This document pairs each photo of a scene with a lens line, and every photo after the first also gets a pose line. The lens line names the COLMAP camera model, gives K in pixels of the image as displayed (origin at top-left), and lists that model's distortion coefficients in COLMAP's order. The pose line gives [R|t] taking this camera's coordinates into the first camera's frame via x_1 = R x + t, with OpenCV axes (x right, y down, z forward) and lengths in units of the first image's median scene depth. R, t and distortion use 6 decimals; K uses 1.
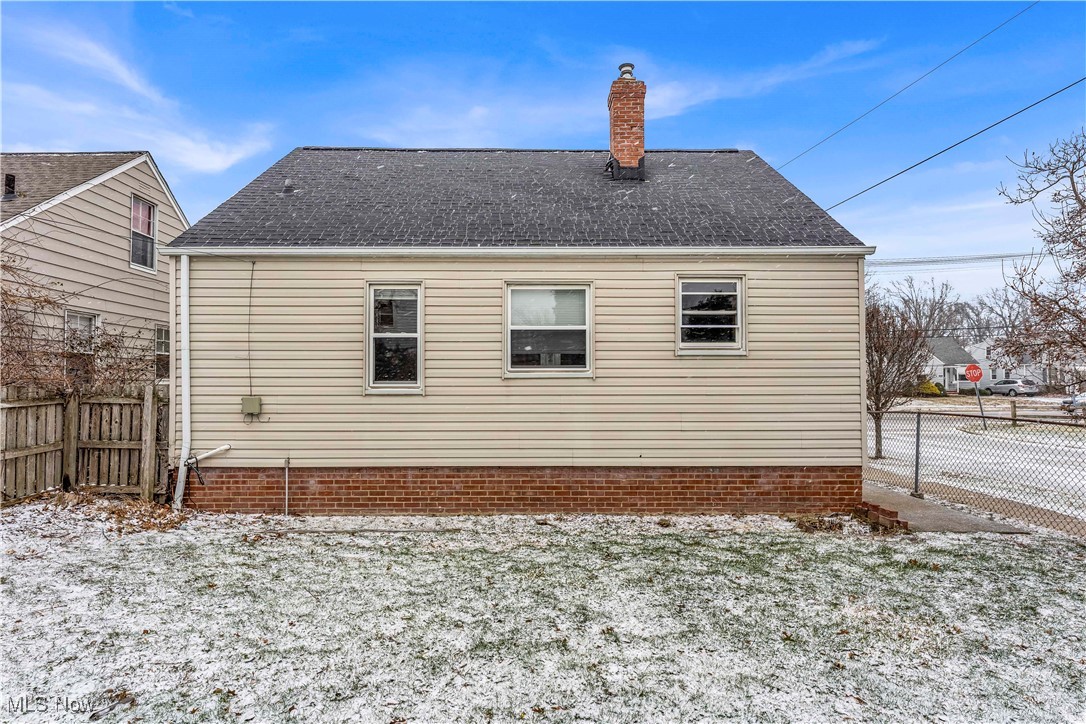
lens RADIAL K [[530.1, 0, 543.0], [0, 530.1, 362.0], [0, 0, 1]] dist [0.000697, -0.000151]
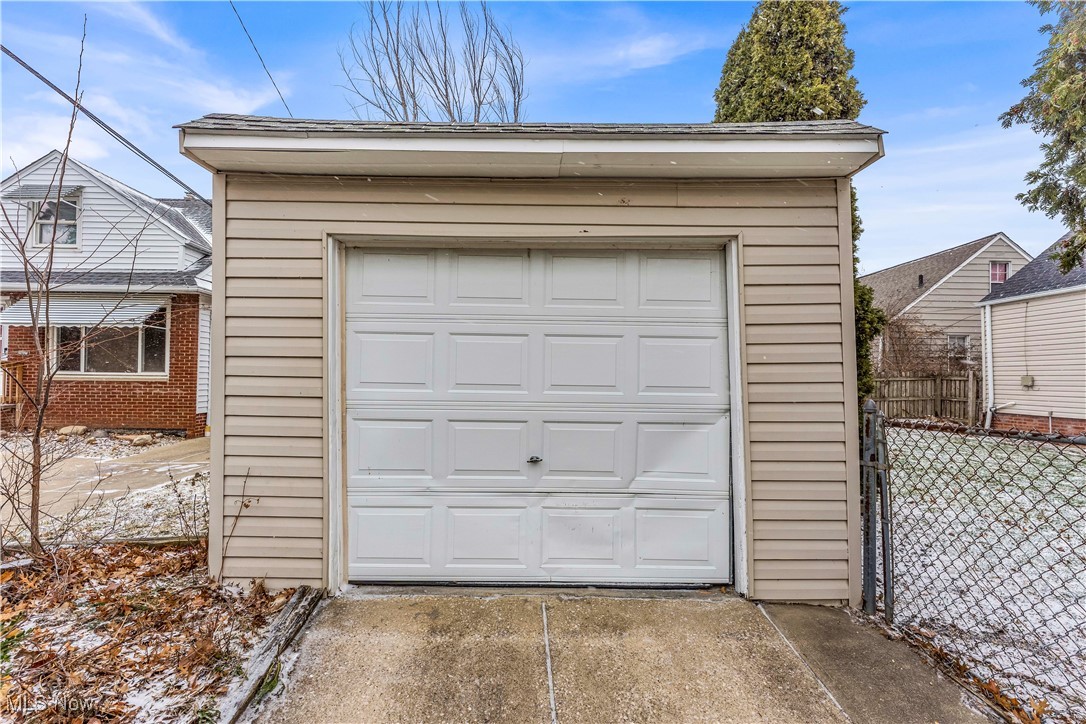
lens RADIAL K [[439.6, 0, 535.8], [0, 439.6, 371.0], [0, 0, 1]] dist [0.000864, -0.000035]
pose [[-0.015670, -0.014655, -0.999770, 0.991735], [0.021711, 0.999652, -0.014993, 0.032489], [0.999641, -0.021941, -0.015346, -0.668521]]
